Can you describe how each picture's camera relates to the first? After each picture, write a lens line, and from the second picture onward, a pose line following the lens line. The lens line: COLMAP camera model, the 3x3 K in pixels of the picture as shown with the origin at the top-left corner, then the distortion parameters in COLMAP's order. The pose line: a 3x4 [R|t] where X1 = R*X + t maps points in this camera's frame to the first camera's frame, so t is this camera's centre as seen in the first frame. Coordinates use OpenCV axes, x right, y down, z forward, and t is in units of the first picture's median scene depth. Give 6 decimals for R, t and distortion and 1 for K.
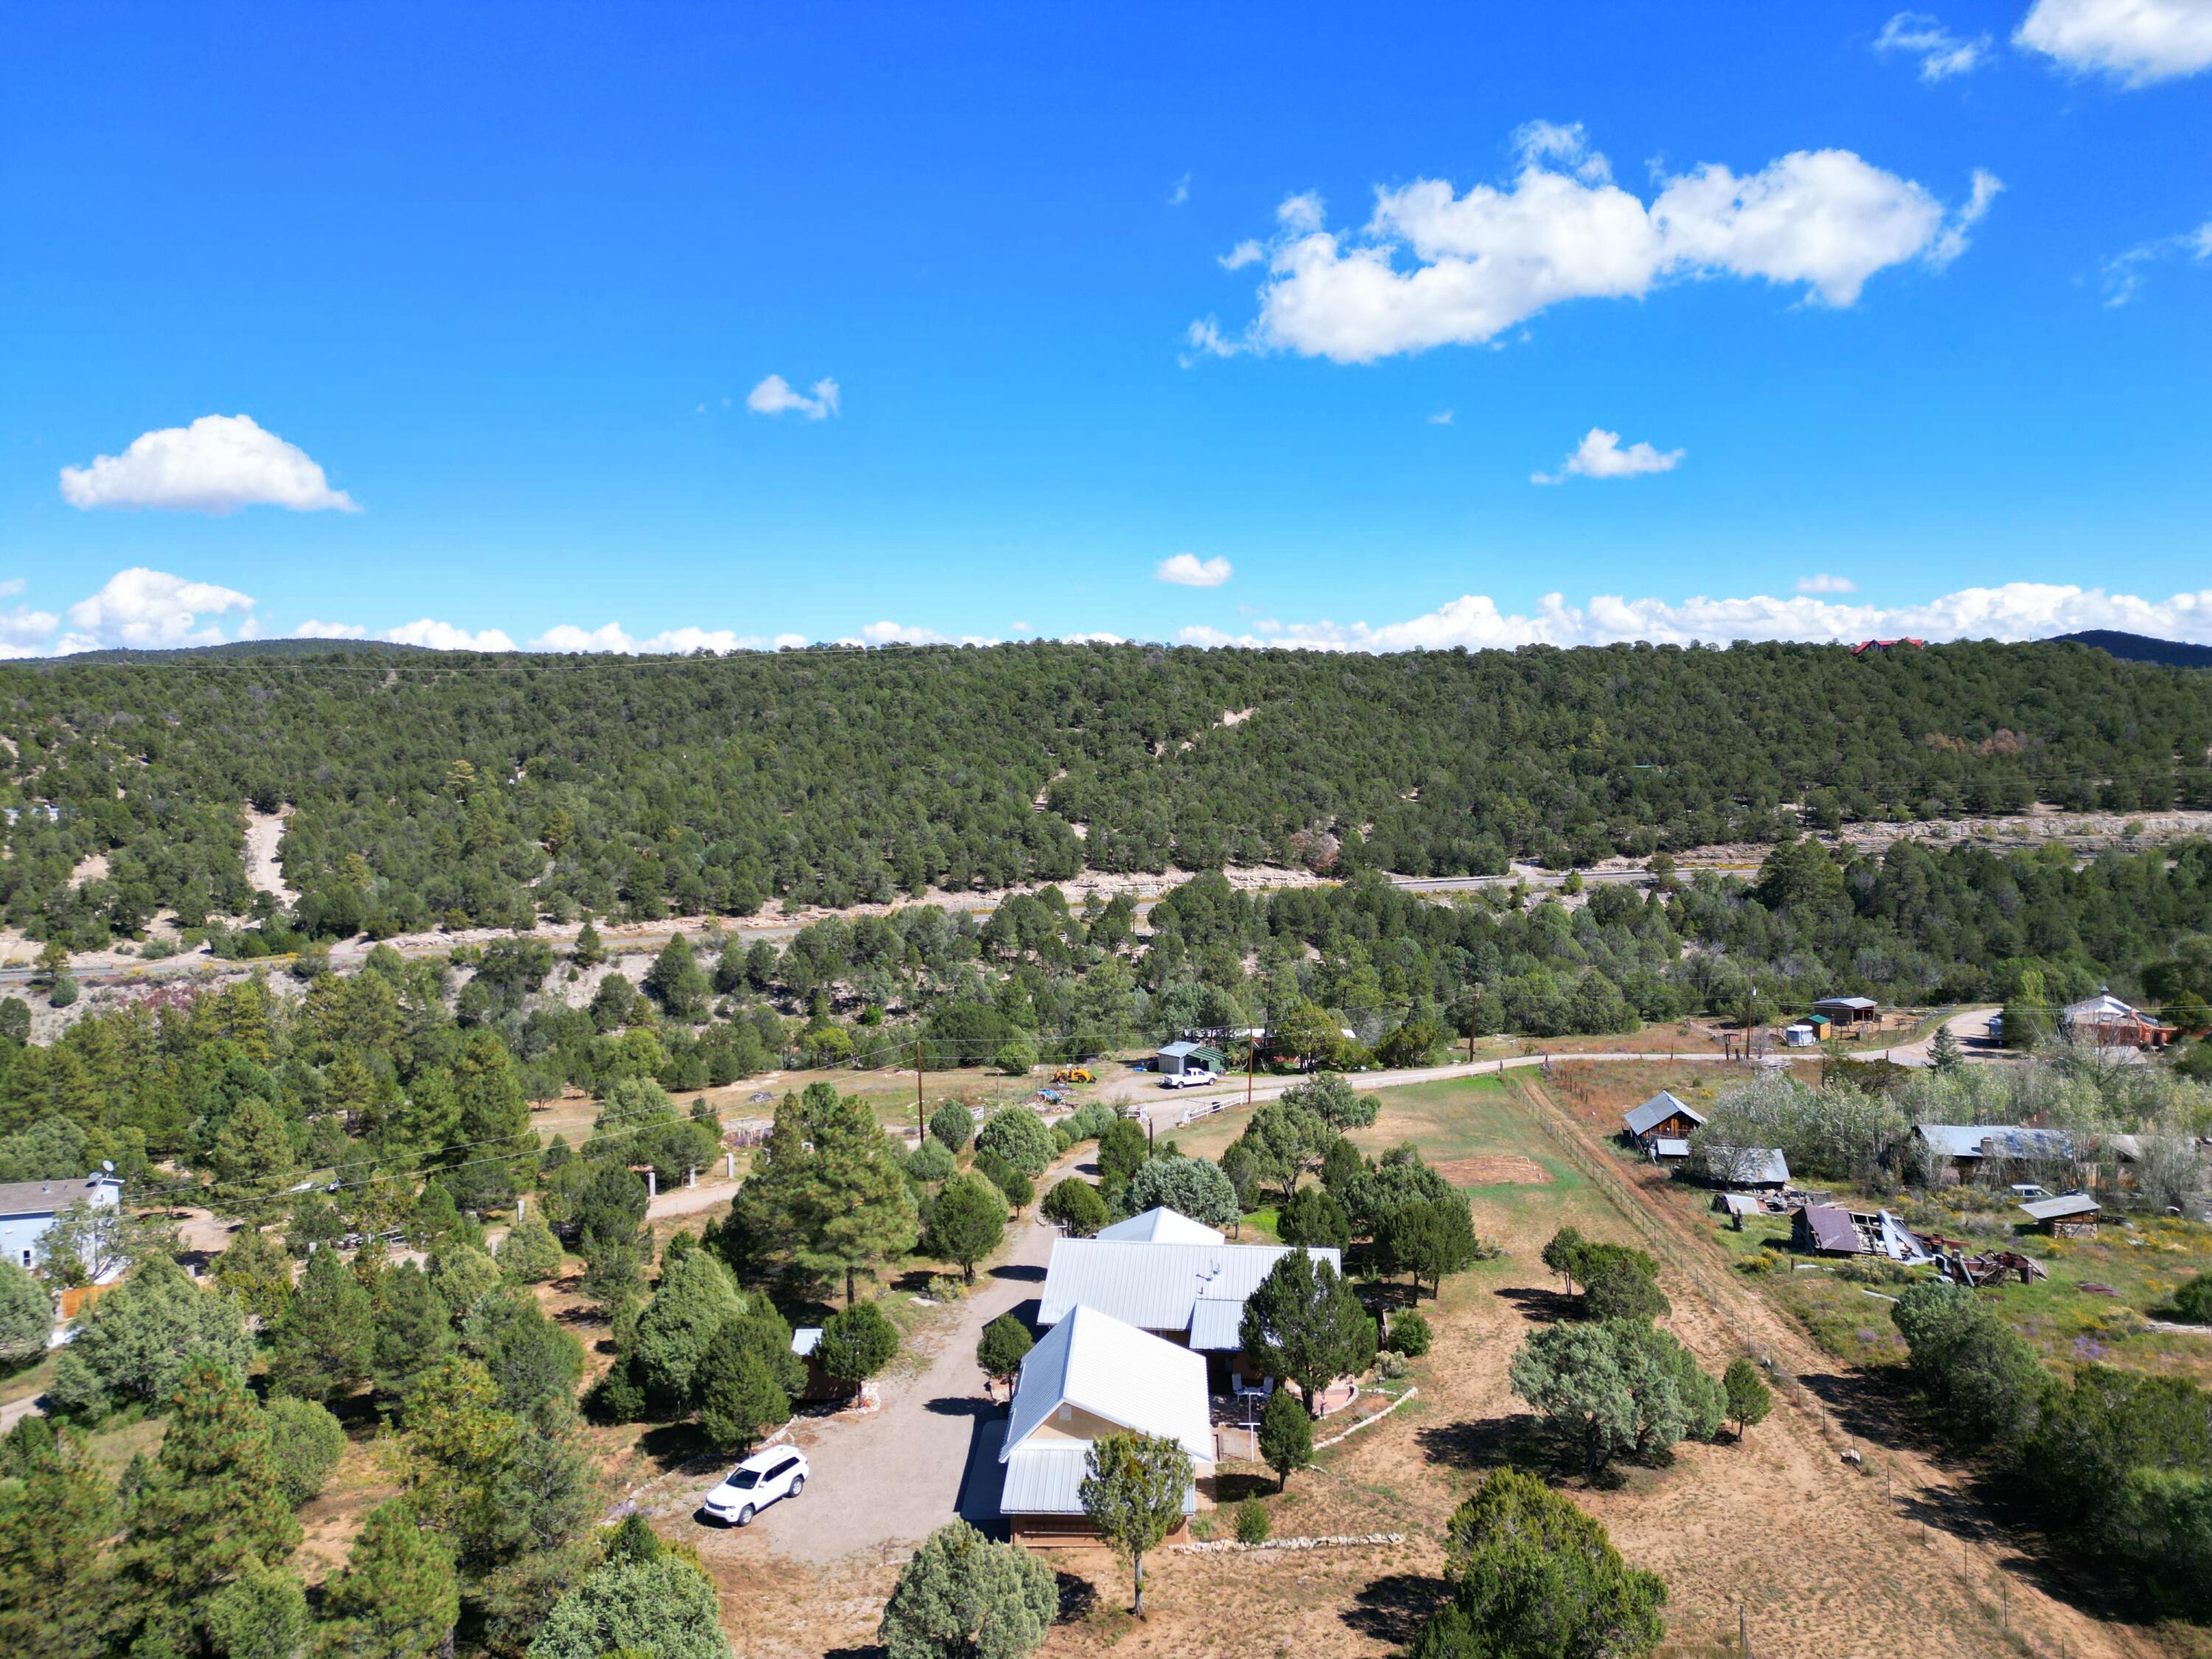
lens RADIAL K [[1537.2, 0, 1108.1], [0, 1537.2, 833.7], [0, 0, 1]] dist [0.083731, -0.082539]
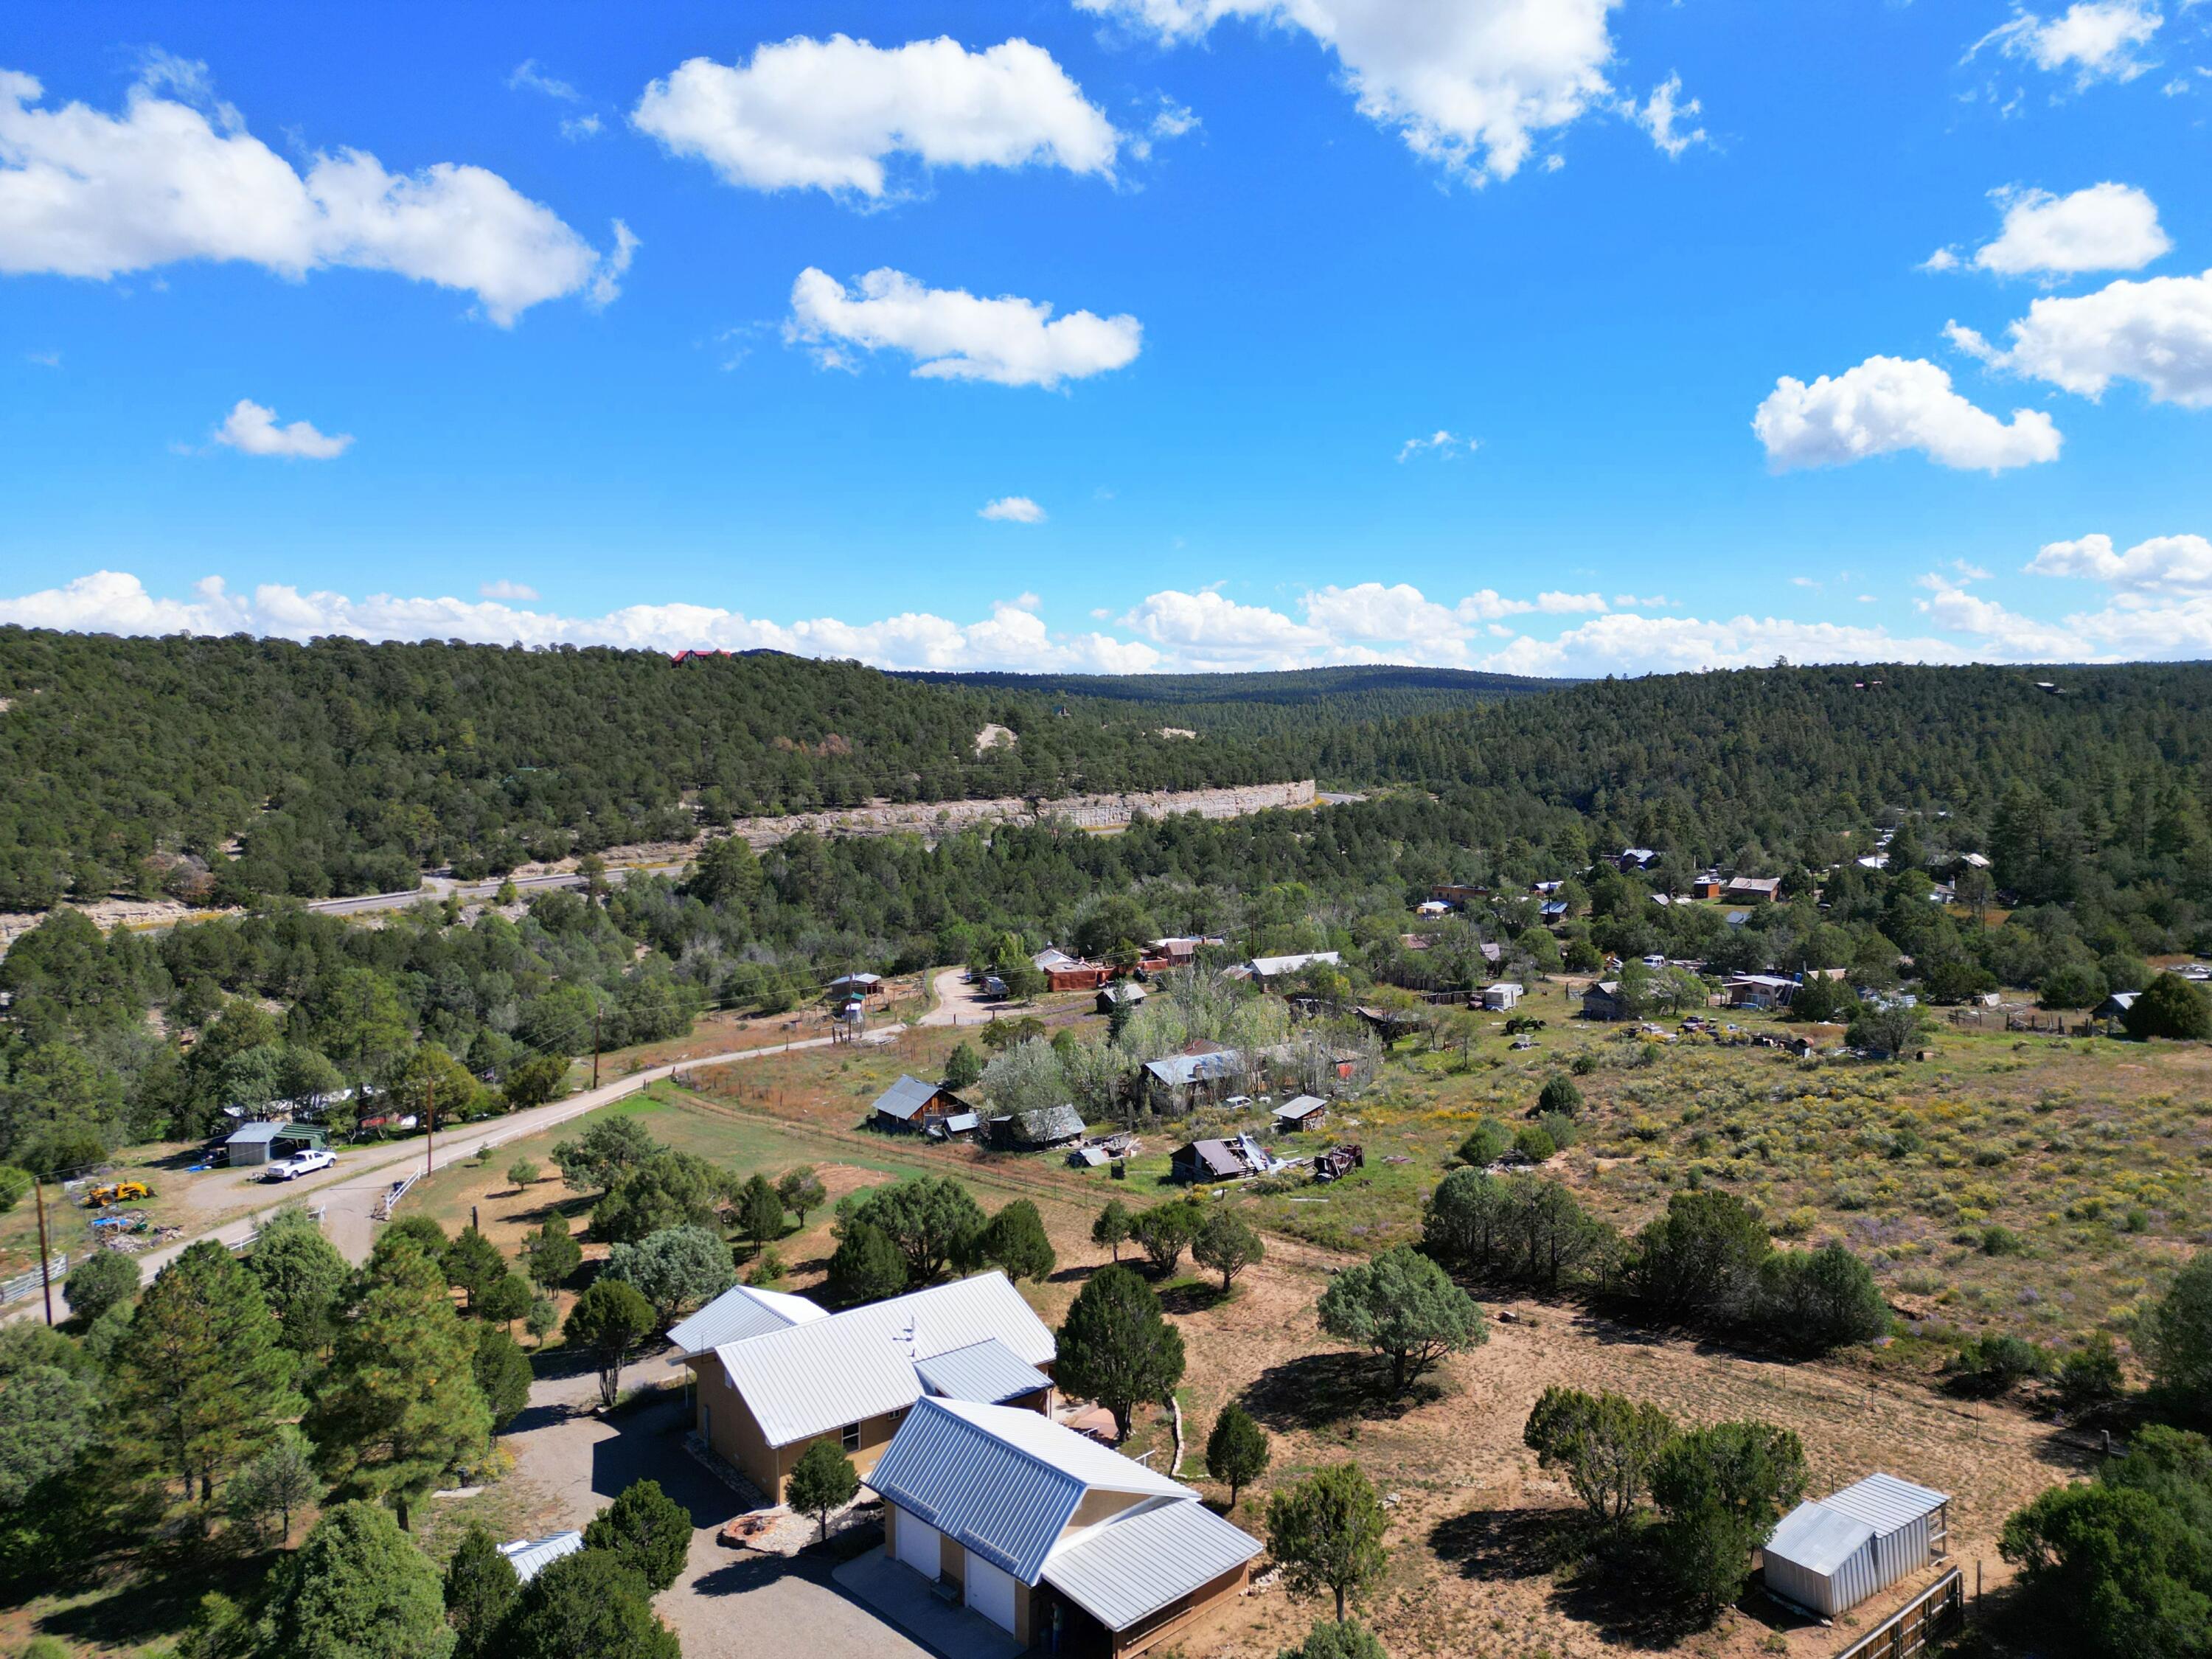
lens RADIAL K [[1537.2, 0, 1108.1], [0, 1537.2, 833.7], [0, 0, 1]] dist [0.083731, -0.082539]
pose [[0.701017, -0.043243, 0.711832, -0.113114], [0.044048, 0.998880, 0.017302, -0.004249], [-0.711783, 0.019226, 0.702136, 0.063875]]
